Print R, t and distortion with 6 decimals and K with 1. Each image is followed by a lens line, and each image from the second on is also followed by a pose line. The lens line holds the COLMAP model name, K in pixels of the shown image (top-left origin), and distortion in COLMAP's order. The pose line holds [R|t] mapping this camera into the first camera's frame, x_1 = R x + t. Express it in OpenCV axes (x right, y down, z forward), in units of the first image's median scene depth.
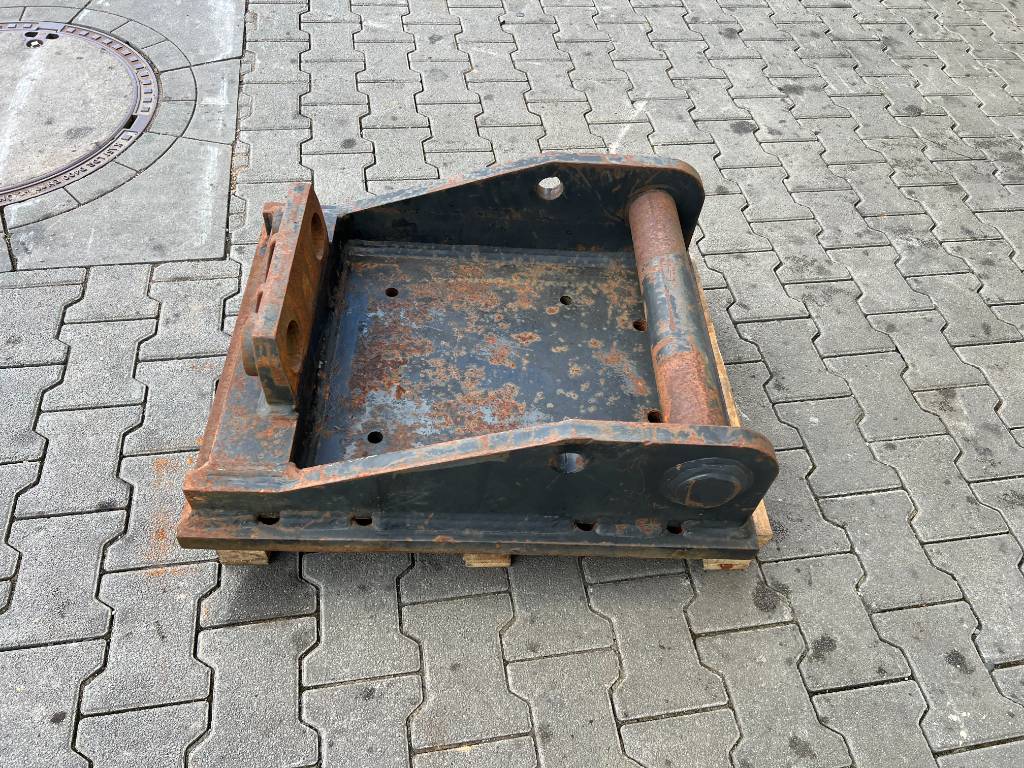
lens RADIAL K [[756.9, 0, 515.9], [0, 756.9, 383.8], [0, 0, 1]] dist [0.052400, -0.064156]
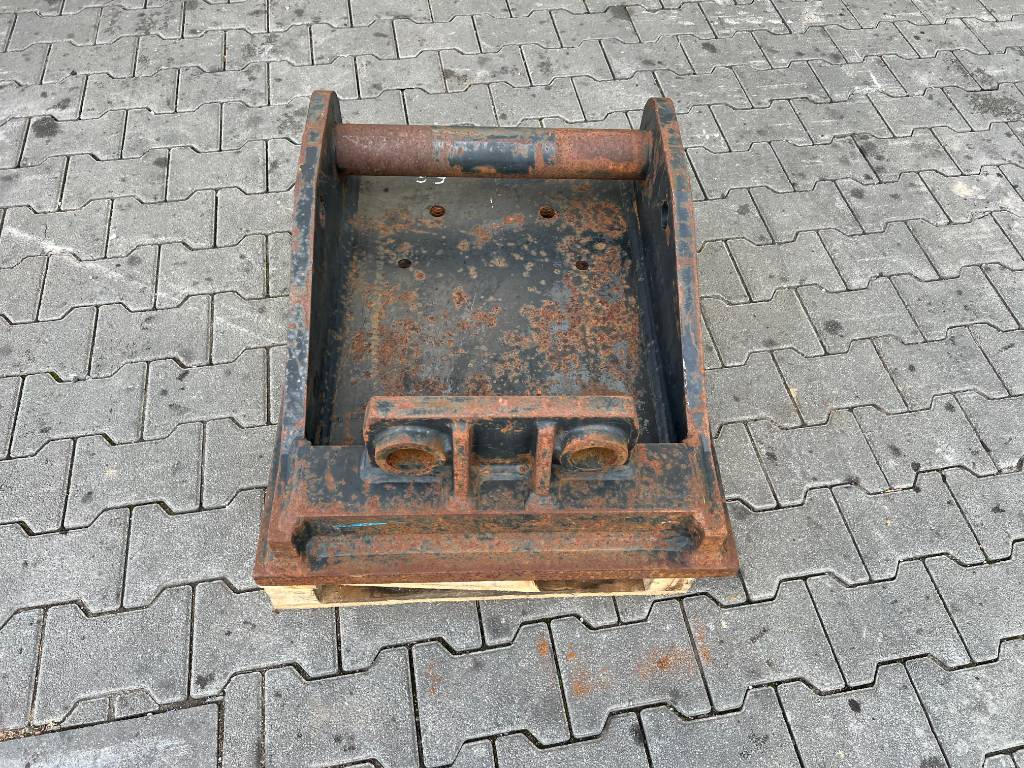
lens RADIAL K [[780.2, 0, 512.0], [0, 780.2, 384.0], [0, 0, 1]] dist [0.047604, -0.059233]
pose [[-0.008841, -0.868612, 0.495414, -0.664100], [0.755269, 0.318897, 0.572603, -0.626297], [-0.655356, 0.379233, 0.653216, 0.372105]]
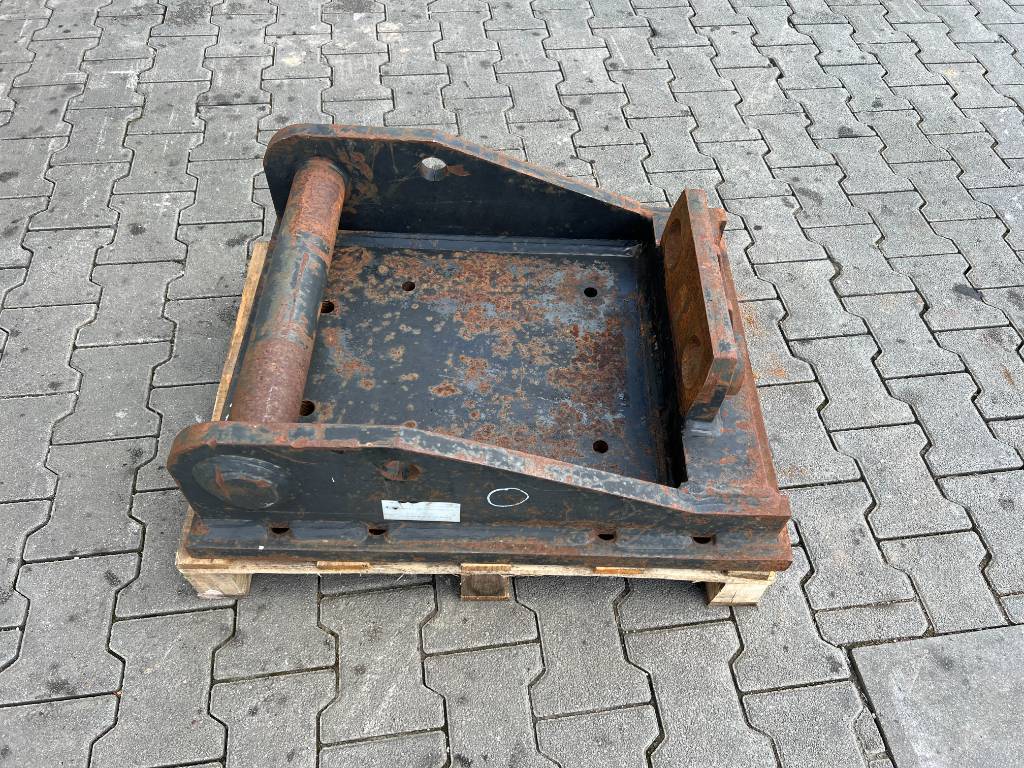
lens RADIAL K [[785.2, 0, 515.4], [0, 785.2, 393.2], [0, 0, 1]] dist [0.055630, -0.071942]
pose [[-0.992869, -0.090265, -0.077871, 0.003471], [-0.050802, -0.270564, 0.961361, -1.083347], [-0.107846, 0.958461, 0.264049, 0.841028]]
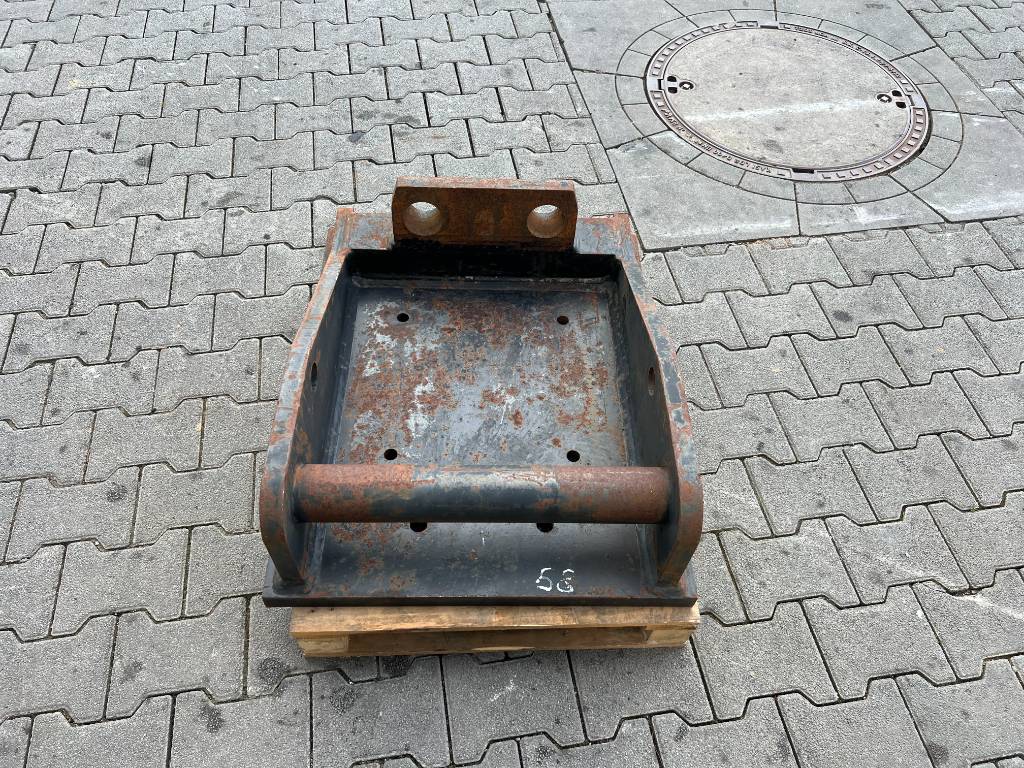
lens RADIAL K [[780.2, 0, 512.0], [0, 780.2, 384.0], [0, 0, 1]] dist [0.047604, -0.059233]
pose [[0.003736, 0.747582, -0.664159, 0.767650], [-0.808718, 0.392912, 0.437715, -0.605942], [0.588184, 0.535482, 0.606051, 0.367434]]
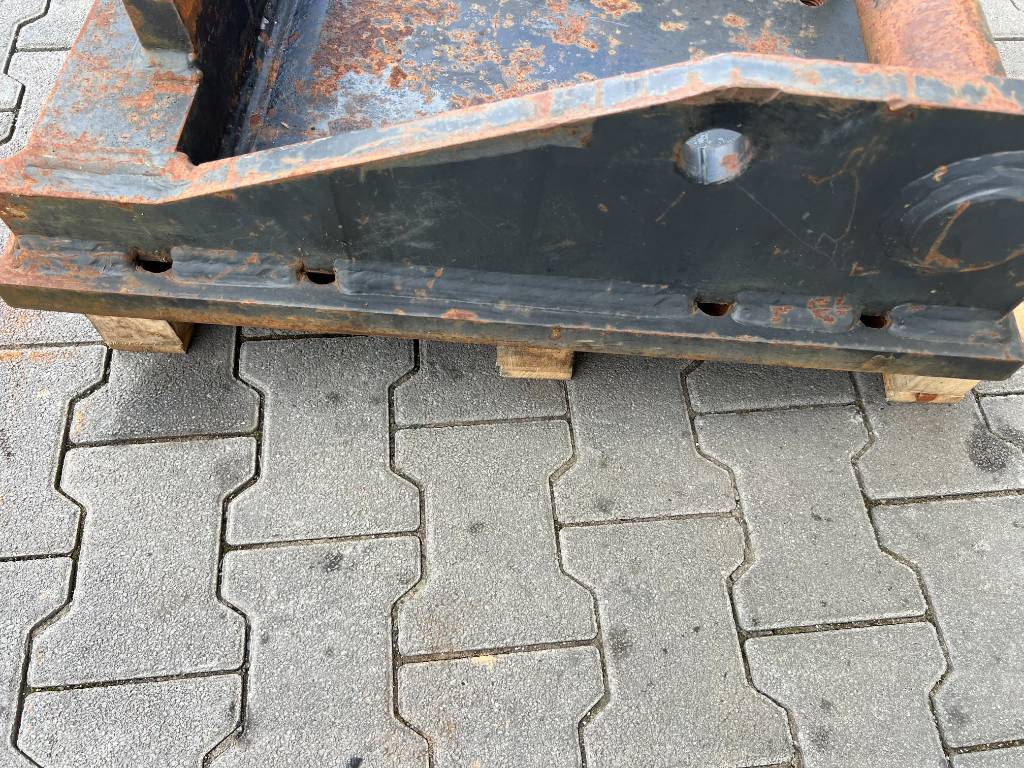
lens RADIAL K [[766.6, 0, 518.5], [0, 766.6, 372.9], [0, 0, 1]] dist [0.038667, -0.047847]
pose [[0.997407, 0.050218, -0.051552, -0.018876], [-0.040523, 0.983848, 0.174362, 0.133402], [0.059476, -0.171820, 0.983331, 0.398040]]
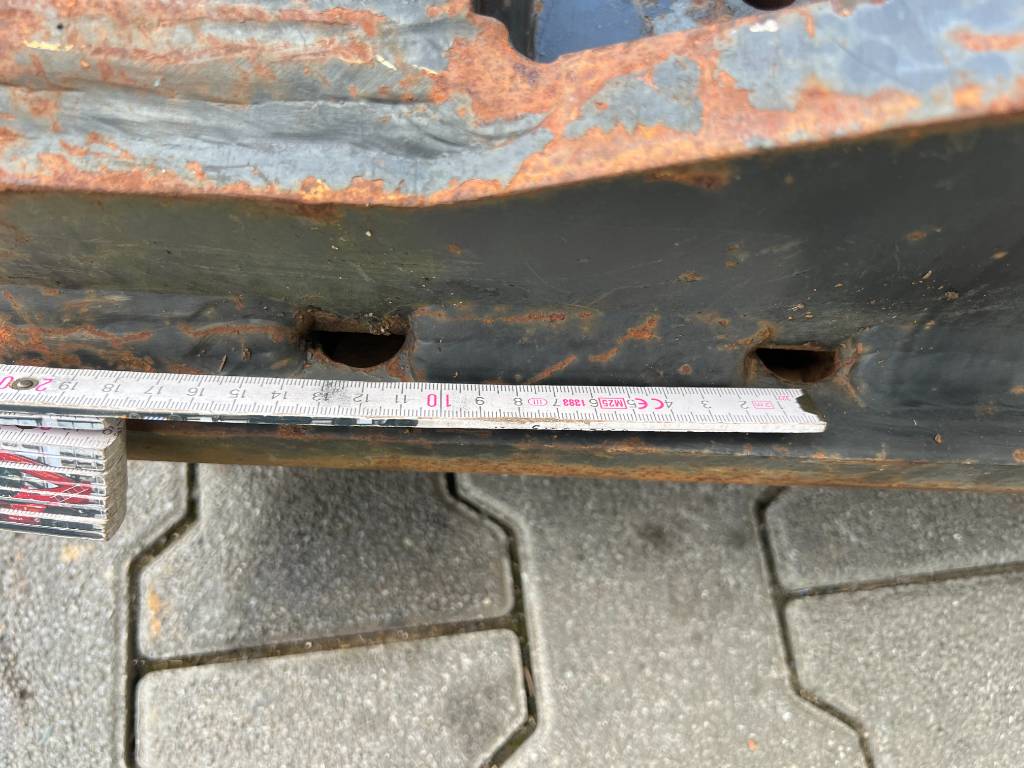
lens RADIAL K [[793.0, 0, 524.9], [0, 793.0, 393.5], [0, 0, 1]] dist [0.045122, -0.083377]
pose [[0.998538, 0.034822, -0.041354, -0.243919], [-0.018670, 0.939989, 0.340694, 0.105947], [0.050736, -0.339424, 0.939264, 0.720389]]
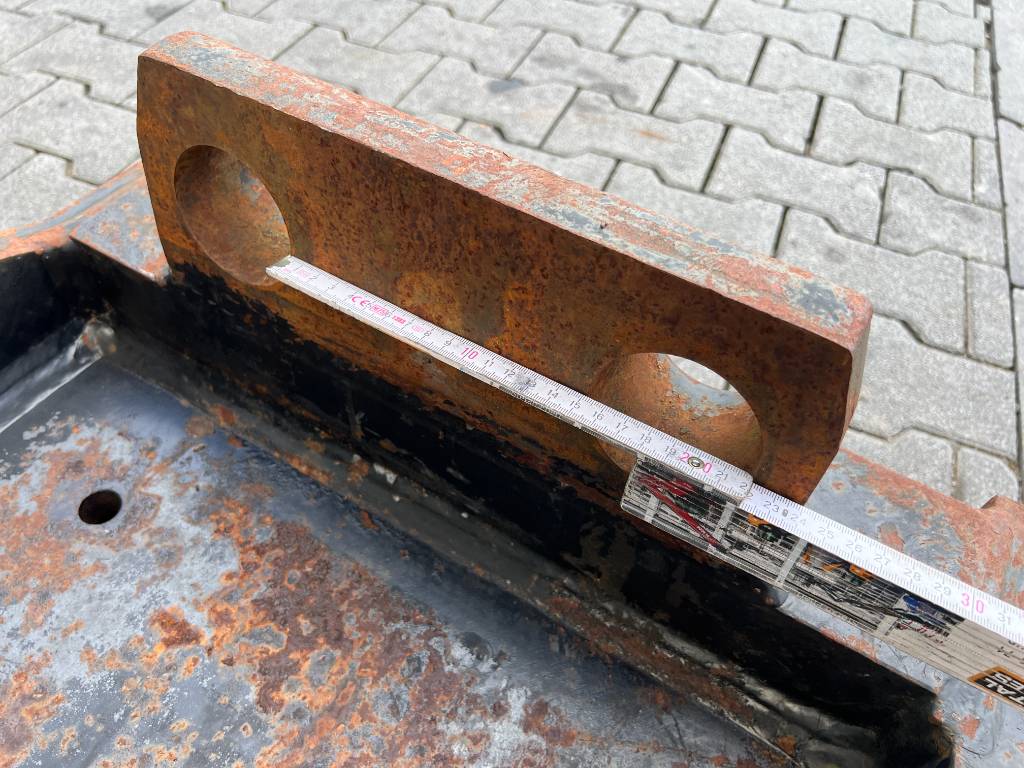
lens RADIAL K [[783.5, 0, 505.2], [0, 783.5, 382.6], [0, 0, 1]] dist [0.013225, -0.028307]
pose [[-0.514979, 0.577406, -0.633561, -0.078313], [-0.731751, 0.088841, 0.675758, -0.340164], [0.446473, 0.811609, 0.376766, 0.887453]]
